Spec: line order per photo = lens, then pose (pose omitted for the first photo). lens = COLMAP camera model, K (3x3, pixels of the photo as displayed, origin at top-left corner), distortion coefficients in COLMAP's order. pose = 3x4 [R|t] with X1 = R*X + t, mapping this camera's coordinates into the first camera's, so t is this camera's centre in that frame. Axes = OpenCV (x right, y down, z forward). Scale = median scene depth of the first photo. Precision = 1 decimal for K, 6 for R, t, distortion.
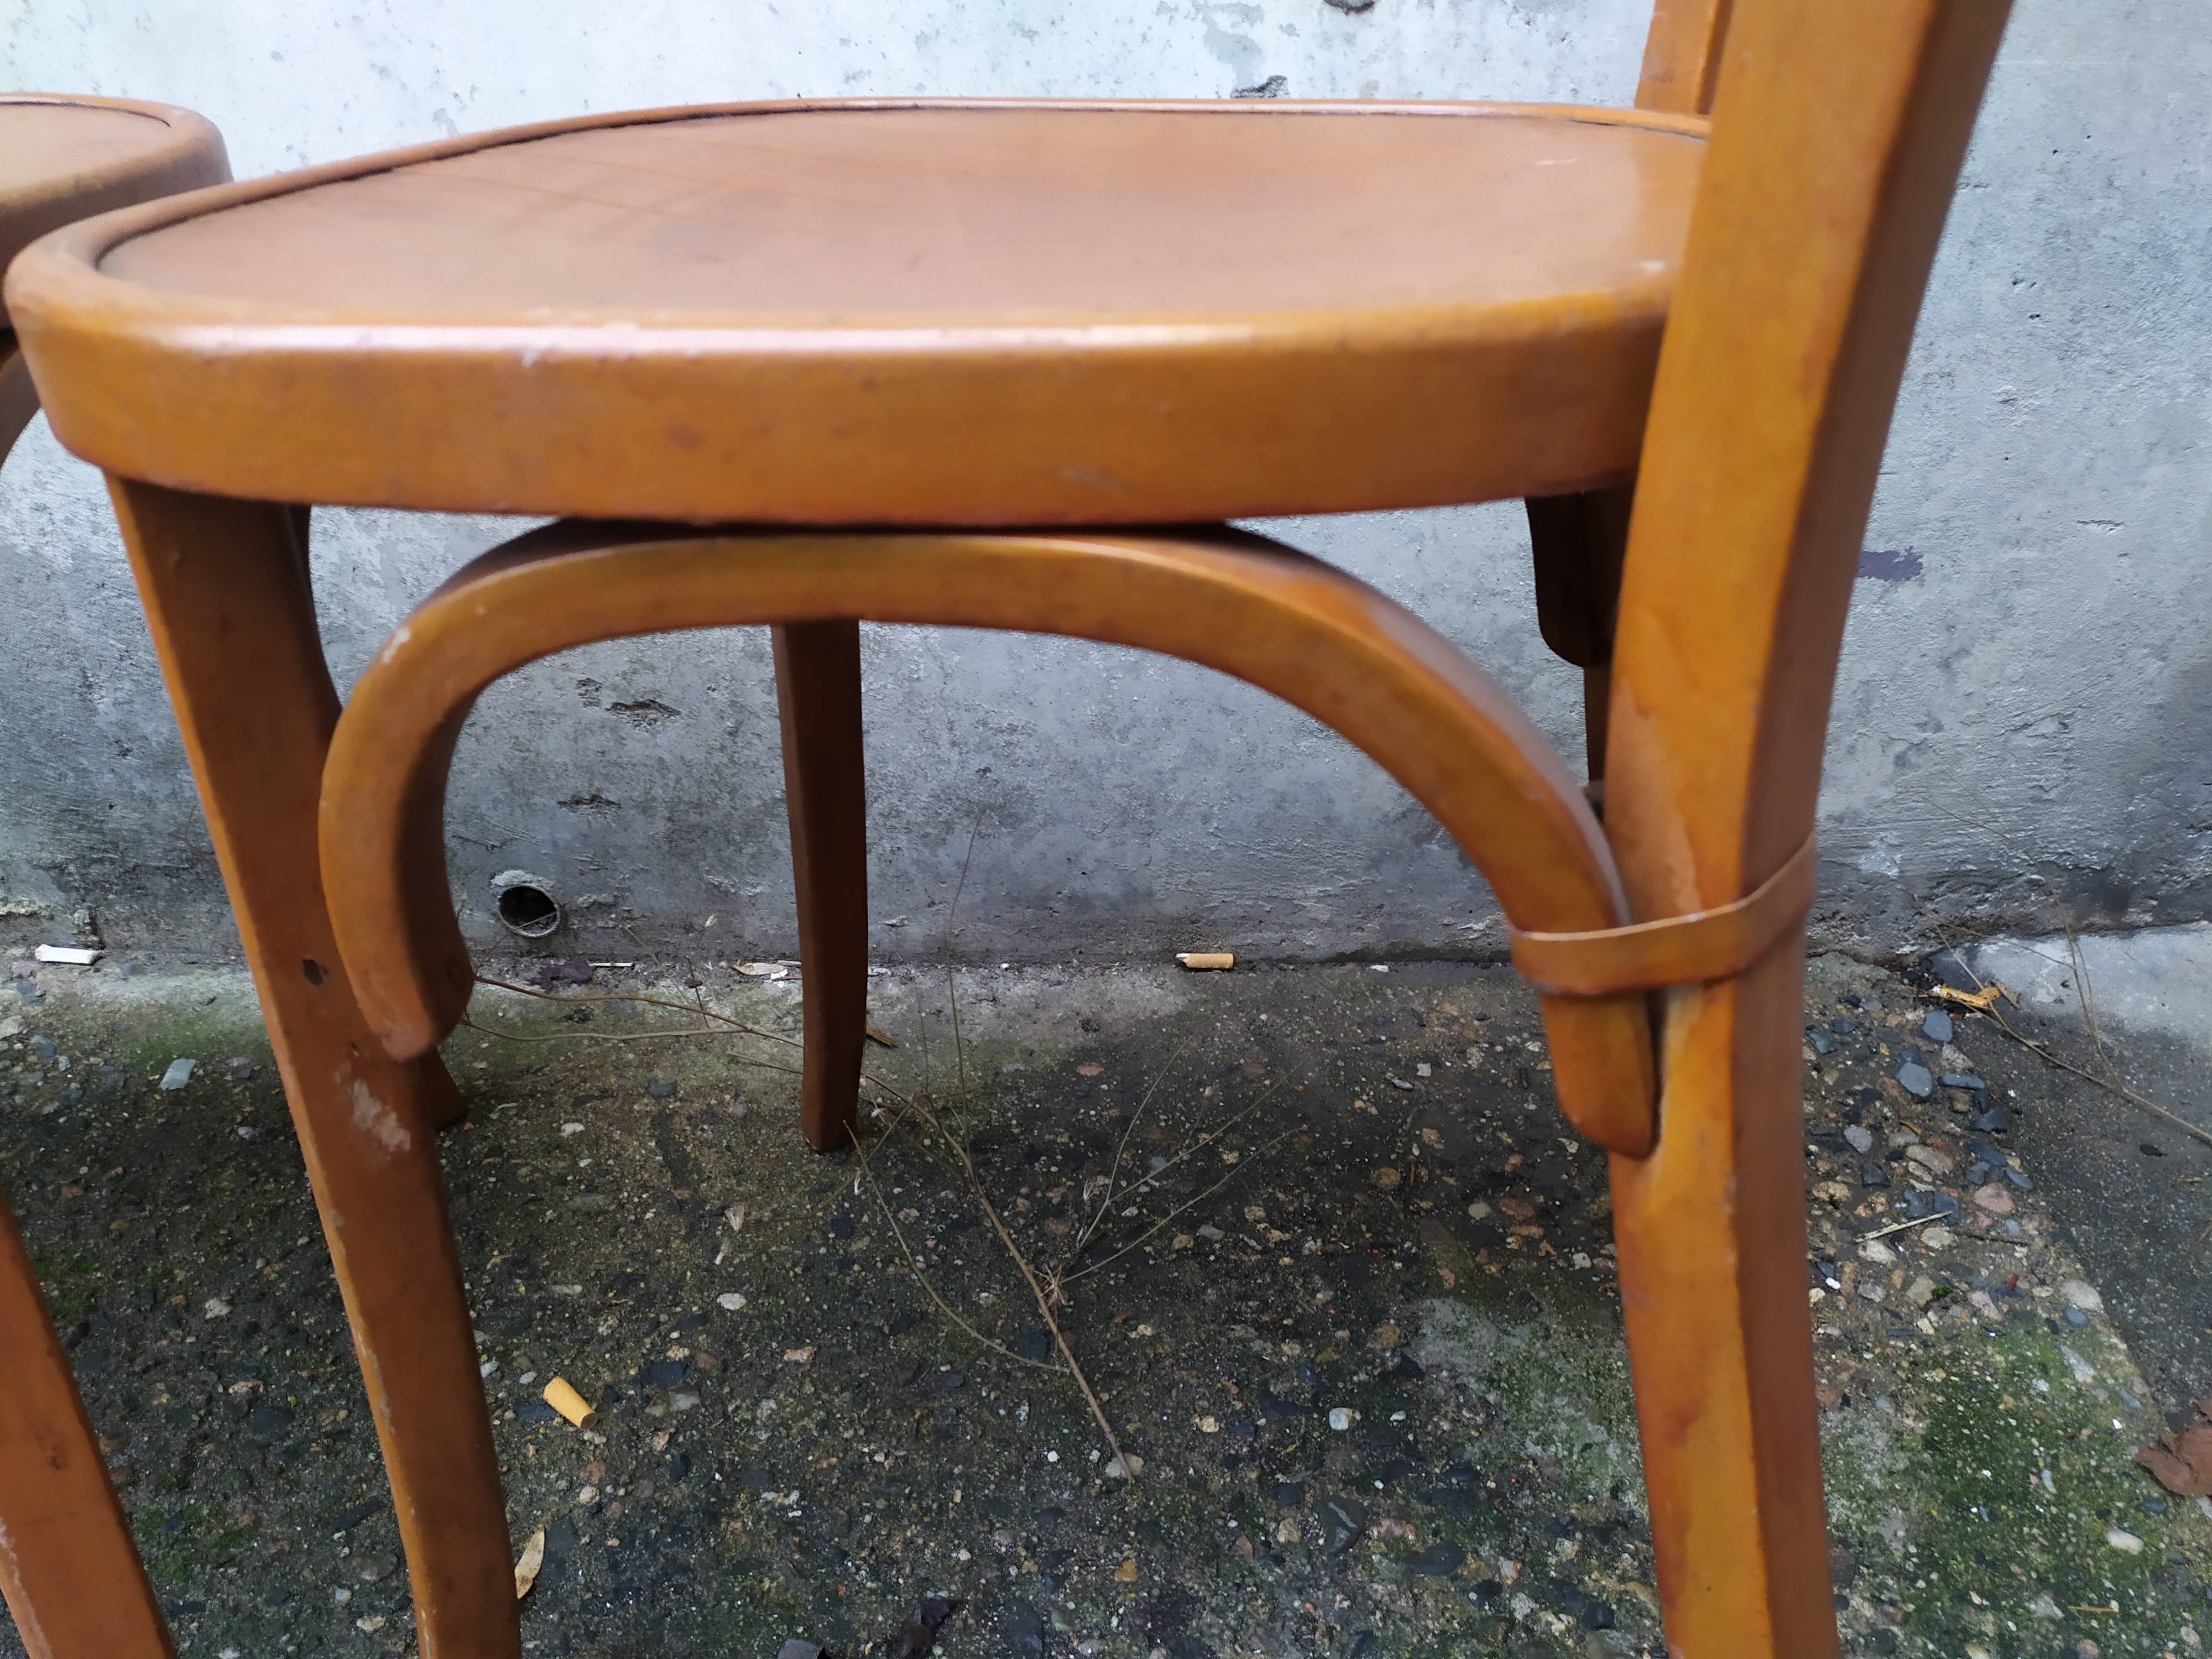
lens RADIAL K [[1656.3, 0, 1125.5], [0, 1656.3, 851.9], [0, 0, 1]] dist [0.035881, -0.046397]
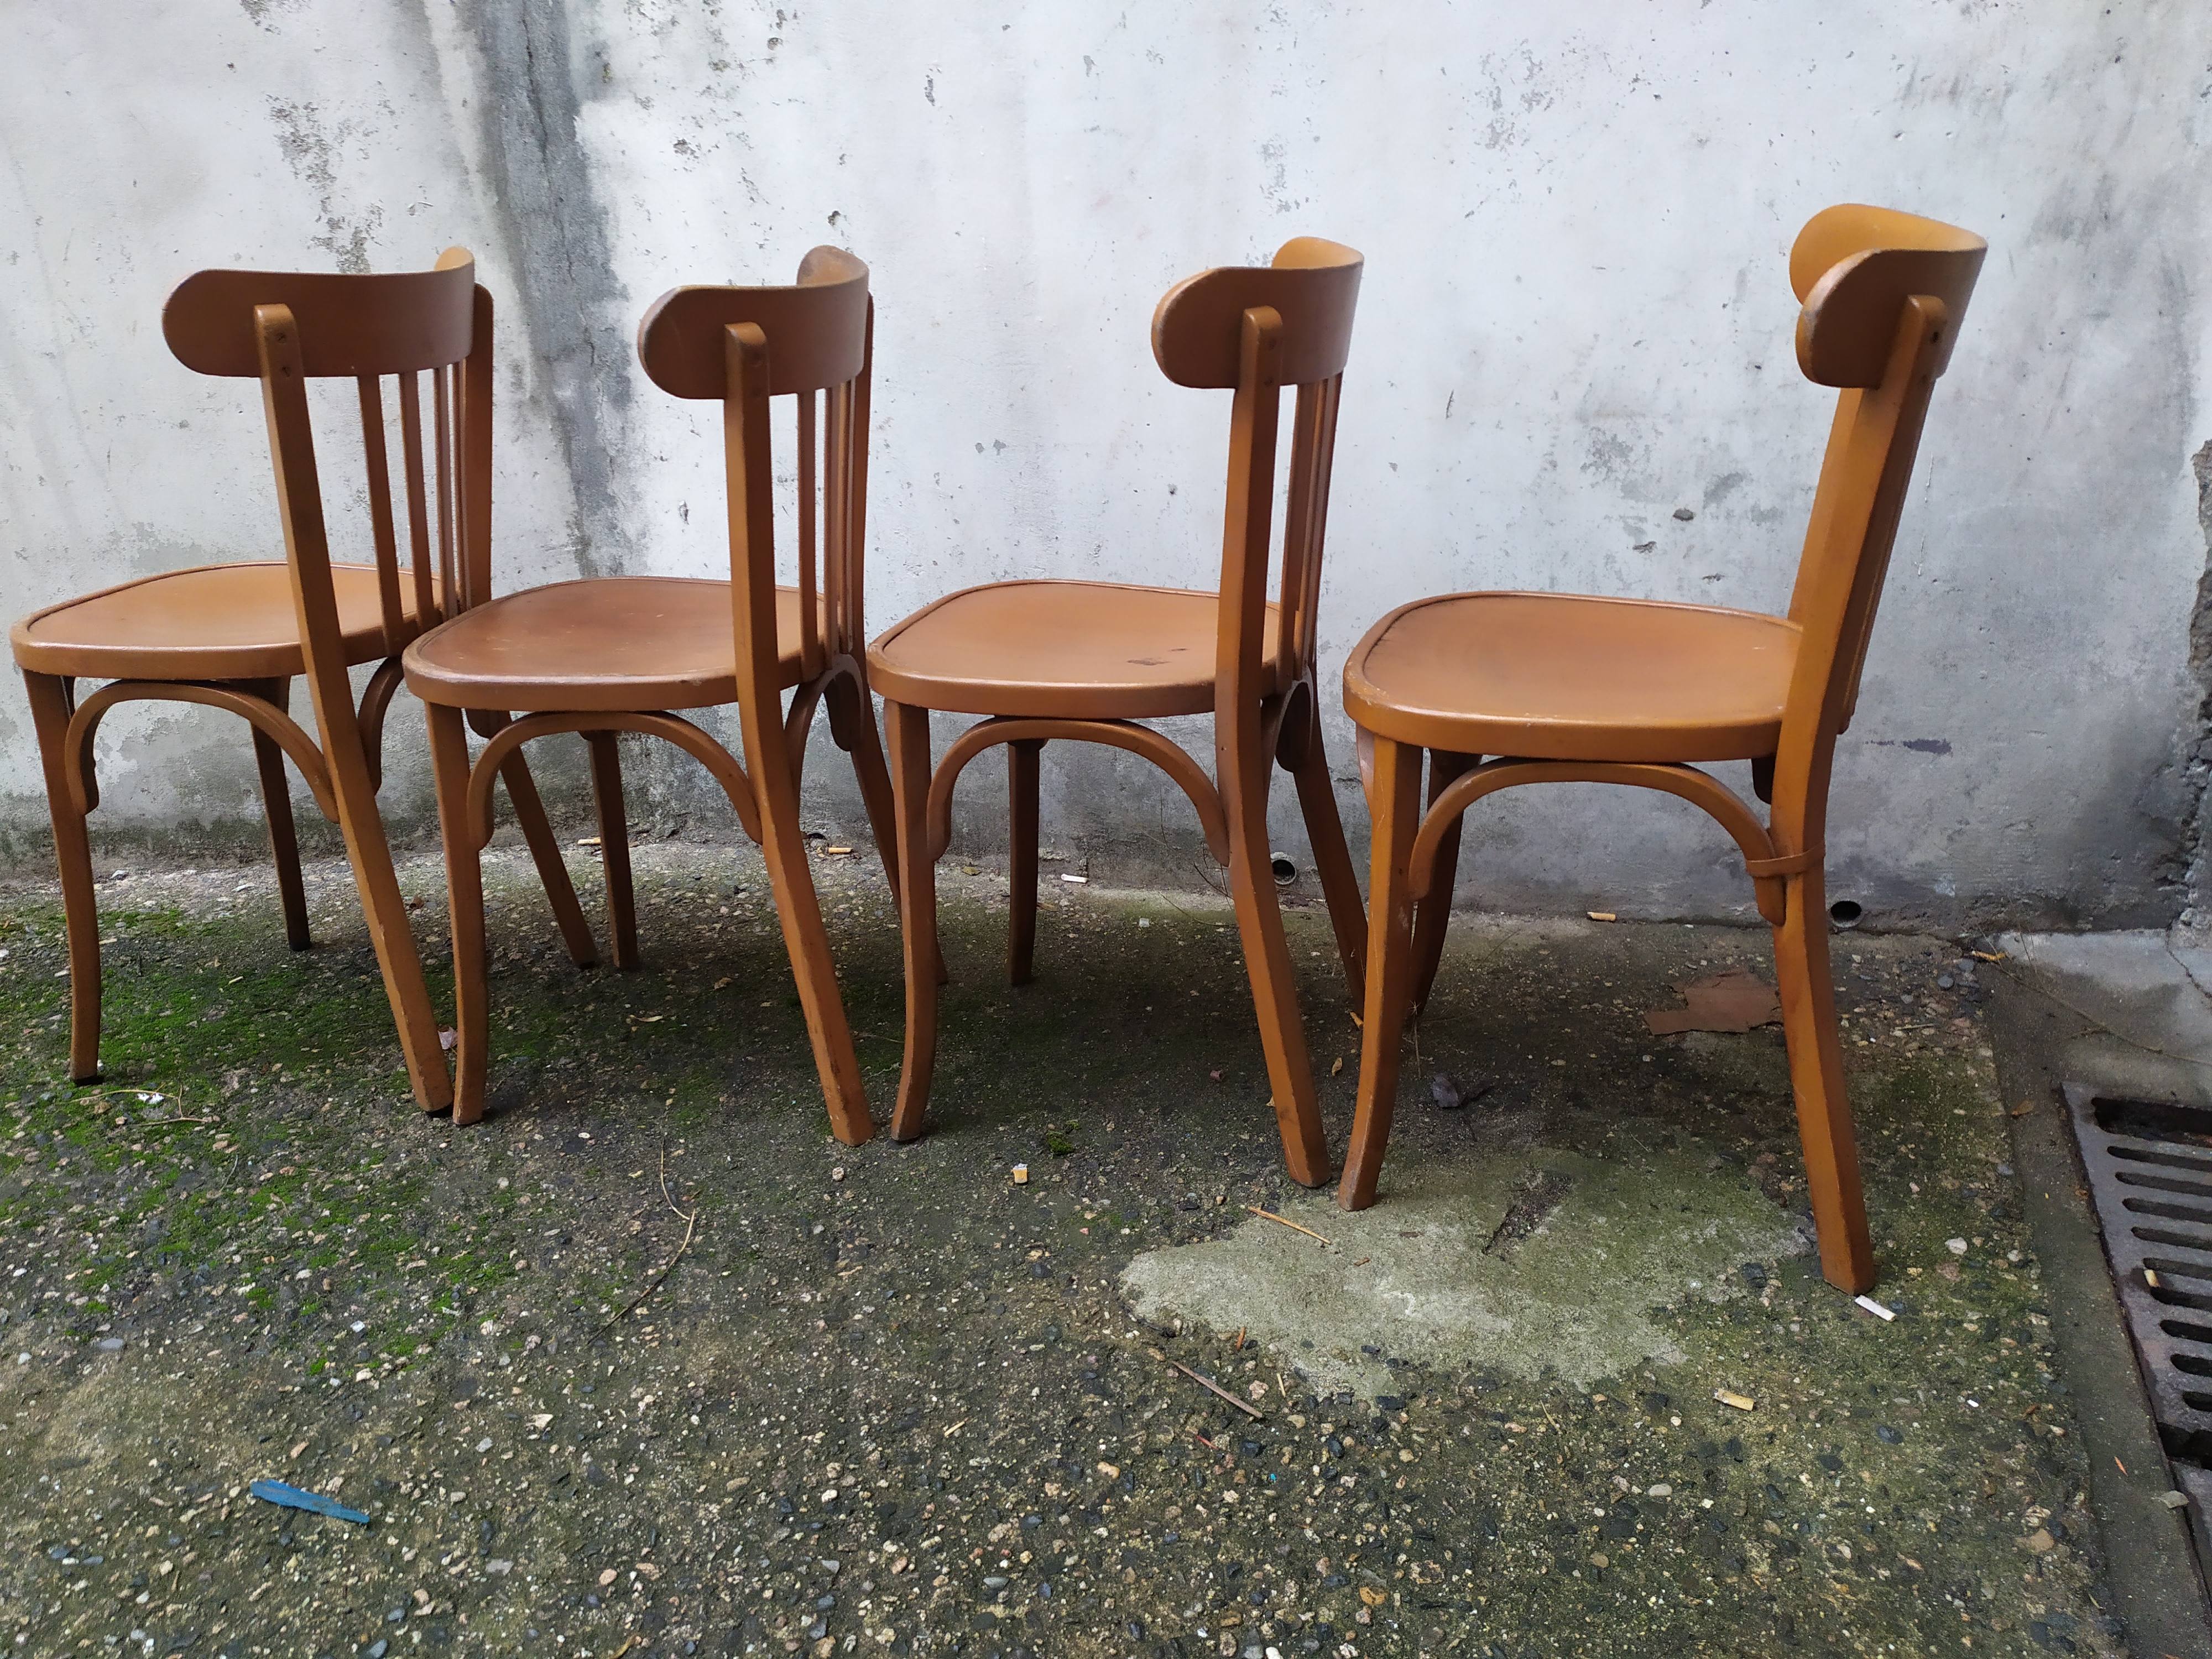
lens RADIAL K [[1656.3, 0, 1094.3], [0, 1656.3, 819.8], [0, 0, 1]] dist [0.035881, -0.046397]
pose [[0.965359, 0.063000, -0.253206, -0.053351], [-0.095040, 0.988650, -0.116360, 0.283210], [0.243001, 0.136393, 0.960389, -1.359513]]
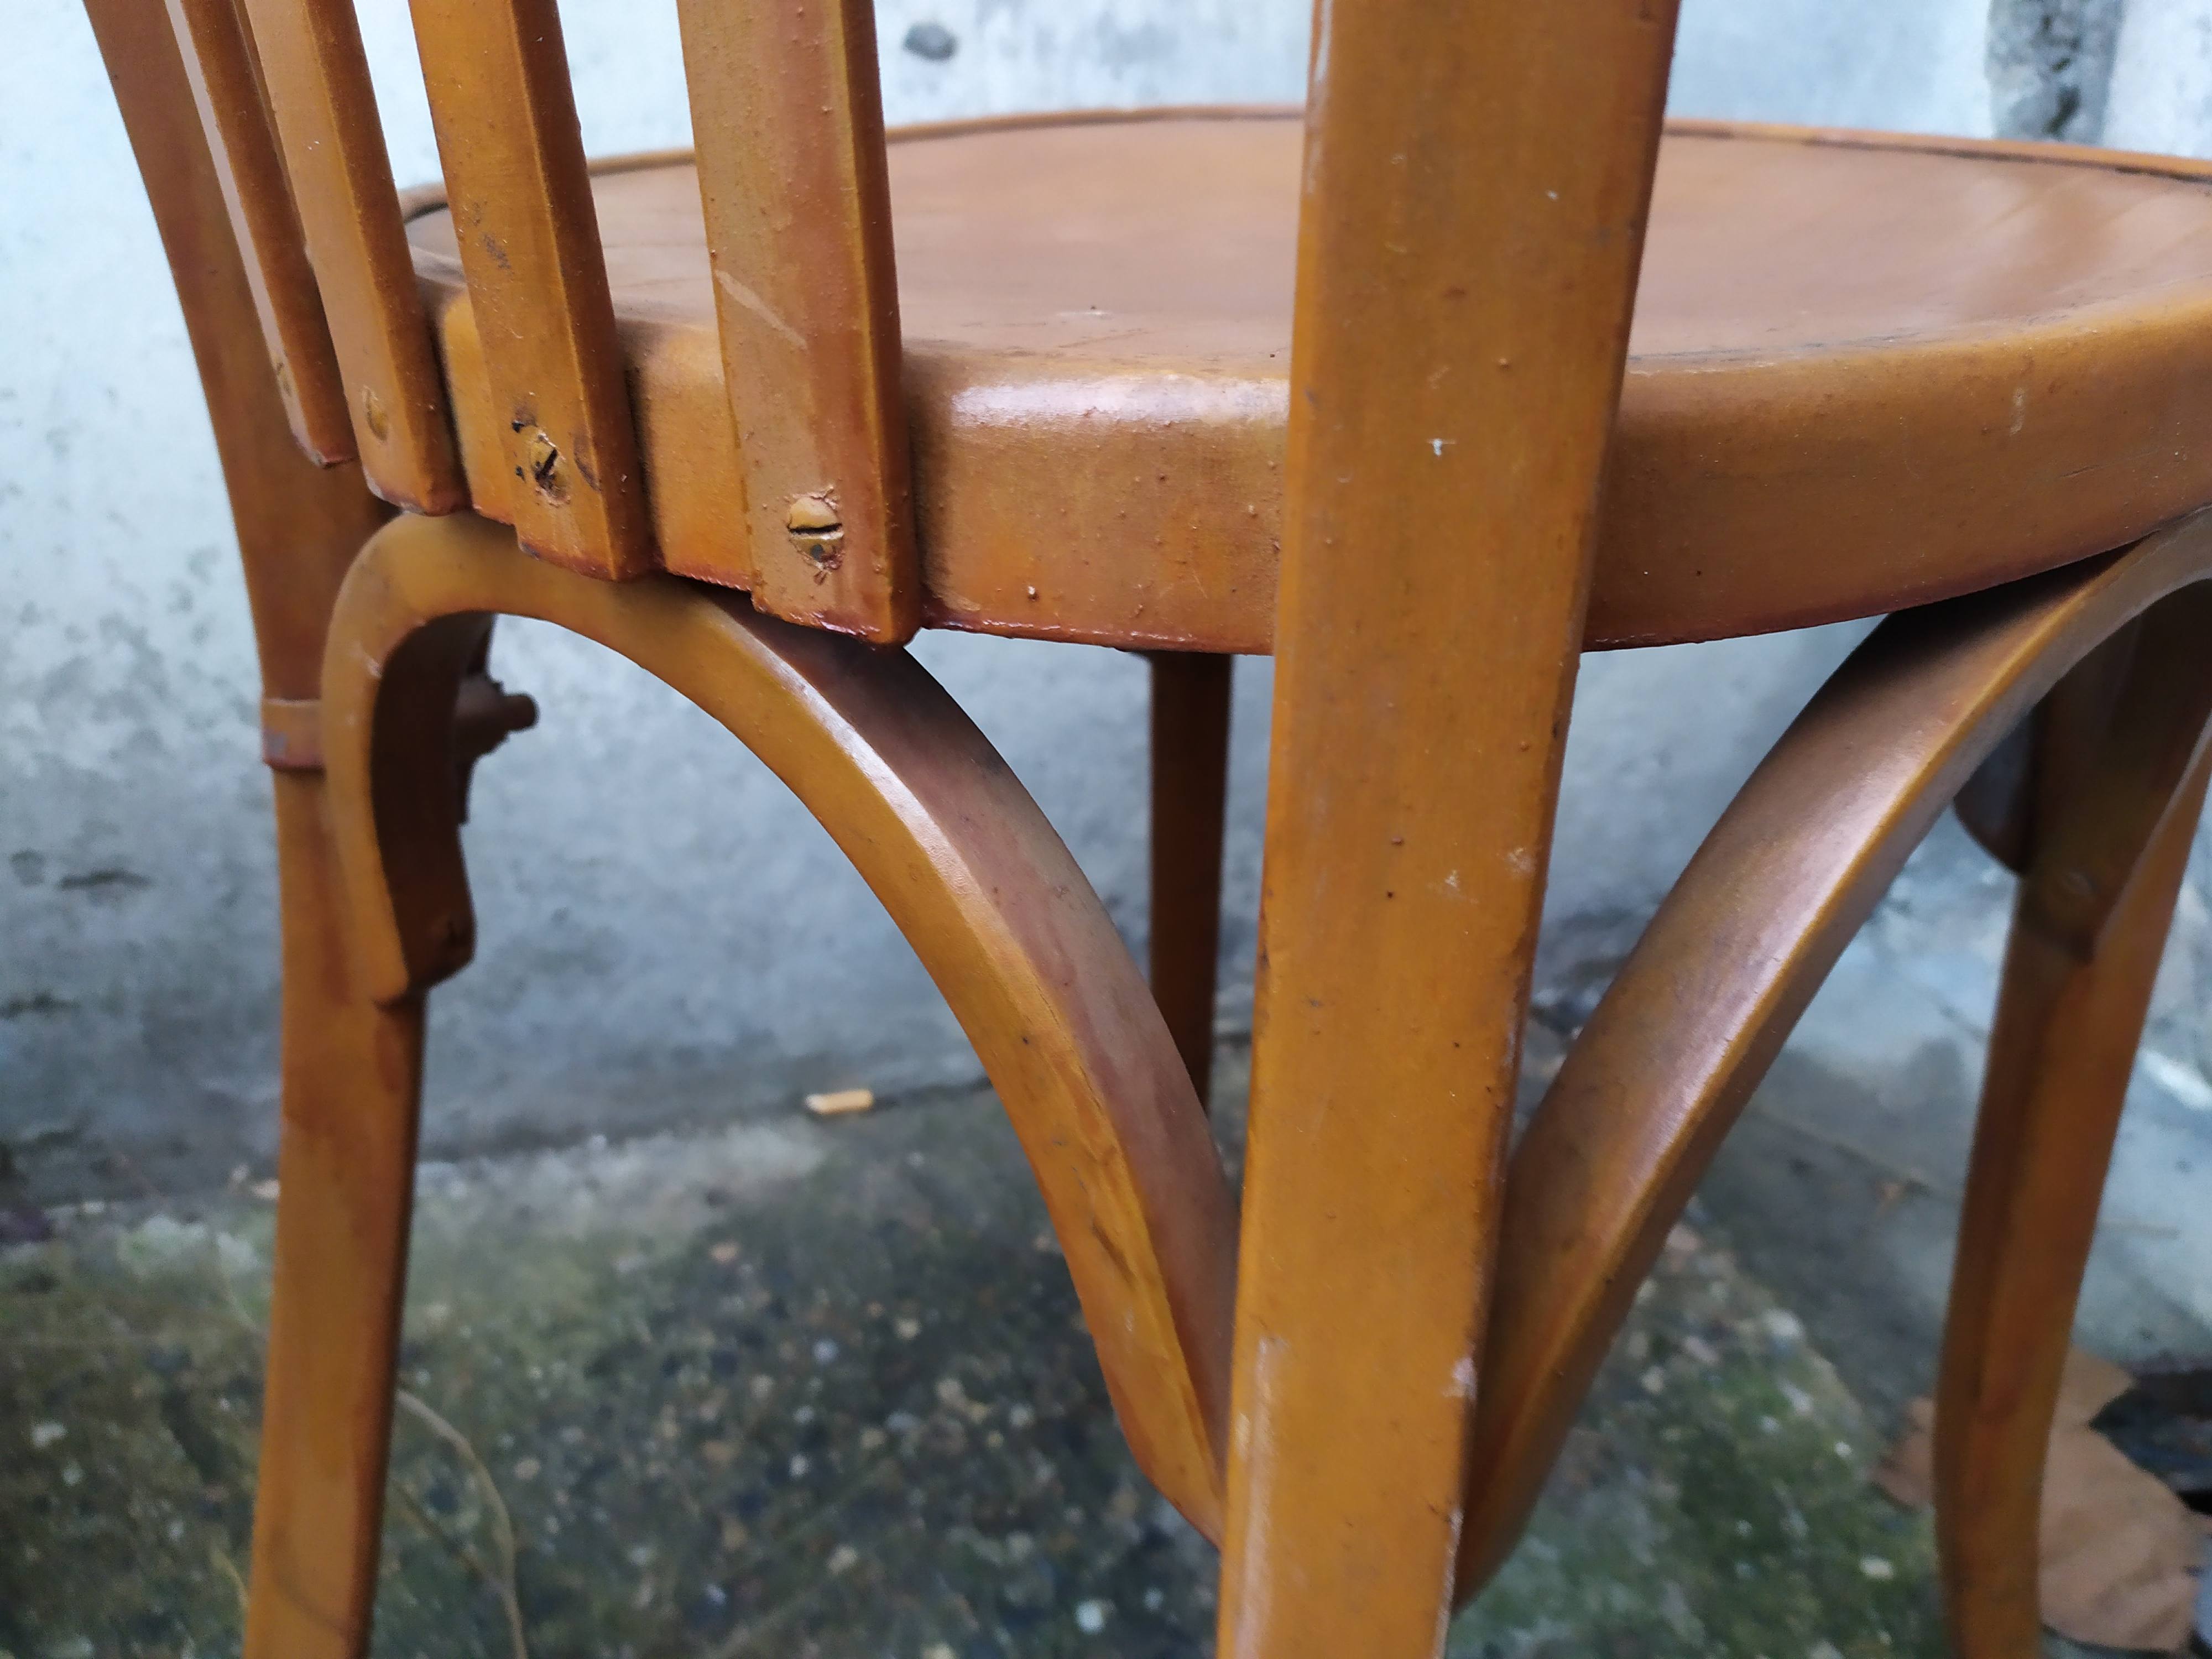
lens RADIAL K [[1753.1, 0, 1152.6], [0, 1753.1, 813.8], [0, 0, 1]] dist [0.008485, -0.032162]
pose [[0.953700, -0.087048, 0.287885, -0.053810], [0.110335, 0.991724, -0.065647, -0.008536], [-0.279788, 0.094372, 0.955412, 0.059825]]
